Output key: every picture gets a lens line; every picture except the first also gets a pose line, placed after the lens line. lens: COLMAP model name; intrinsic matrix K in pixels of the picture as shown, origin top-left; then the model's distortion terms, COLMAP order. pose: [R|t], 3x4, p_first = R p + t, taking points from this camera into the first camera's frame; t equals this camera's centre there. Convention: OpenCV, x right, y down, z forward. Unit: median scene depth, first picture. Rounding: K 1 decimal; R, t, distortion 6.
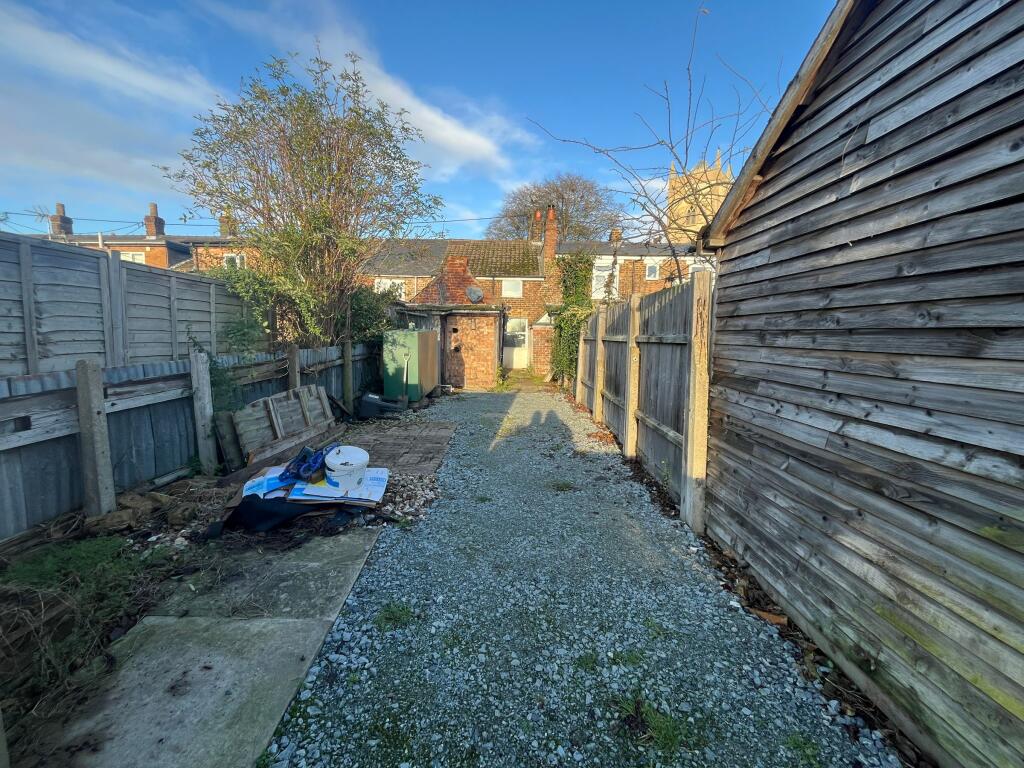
lens RADIAL K [[415.7, 0, 510.6], [0, 415.7, 380.7], [0, 0, 1]] dist [-0.002705, -0.000303]
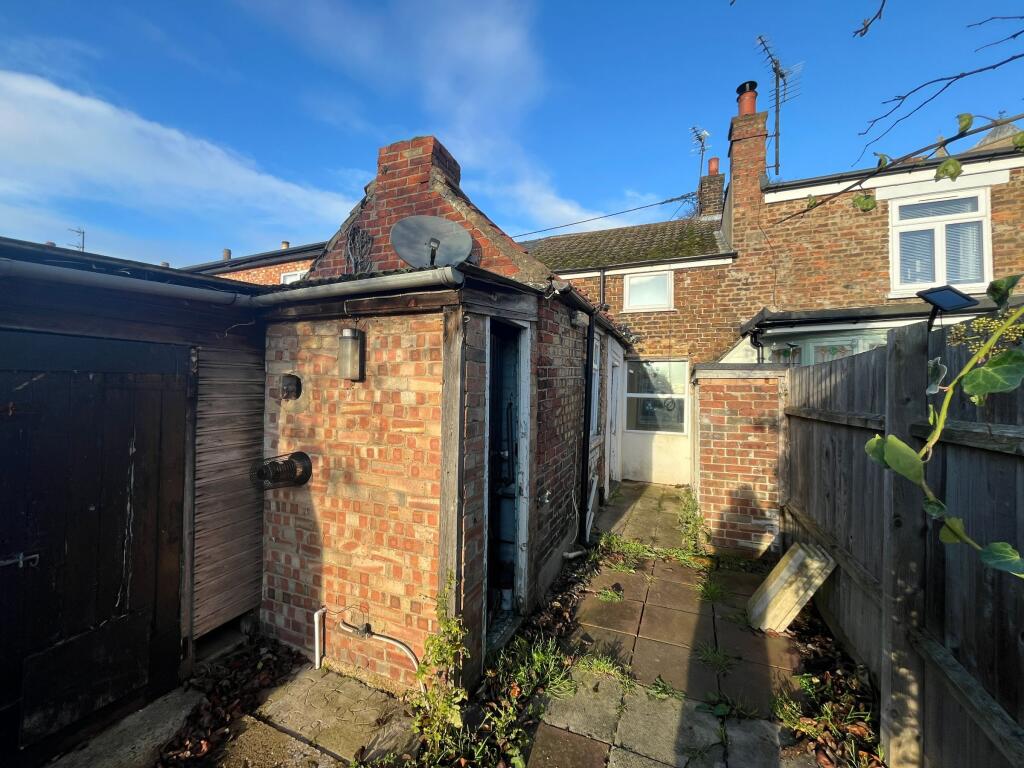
lens RADIAL K [[415.7, 0, 508.2], [0, 415.7, 382.8], [0, 0, 1]] dist [-0.002705, -0.000303]
pose [[0.918908, -0.015893, -0.394152, 0.055536], [-0.040585, 0.990077, -0.134540, -0.097098], [0.392379, 0.139627, 0.909144, 0.837210]]
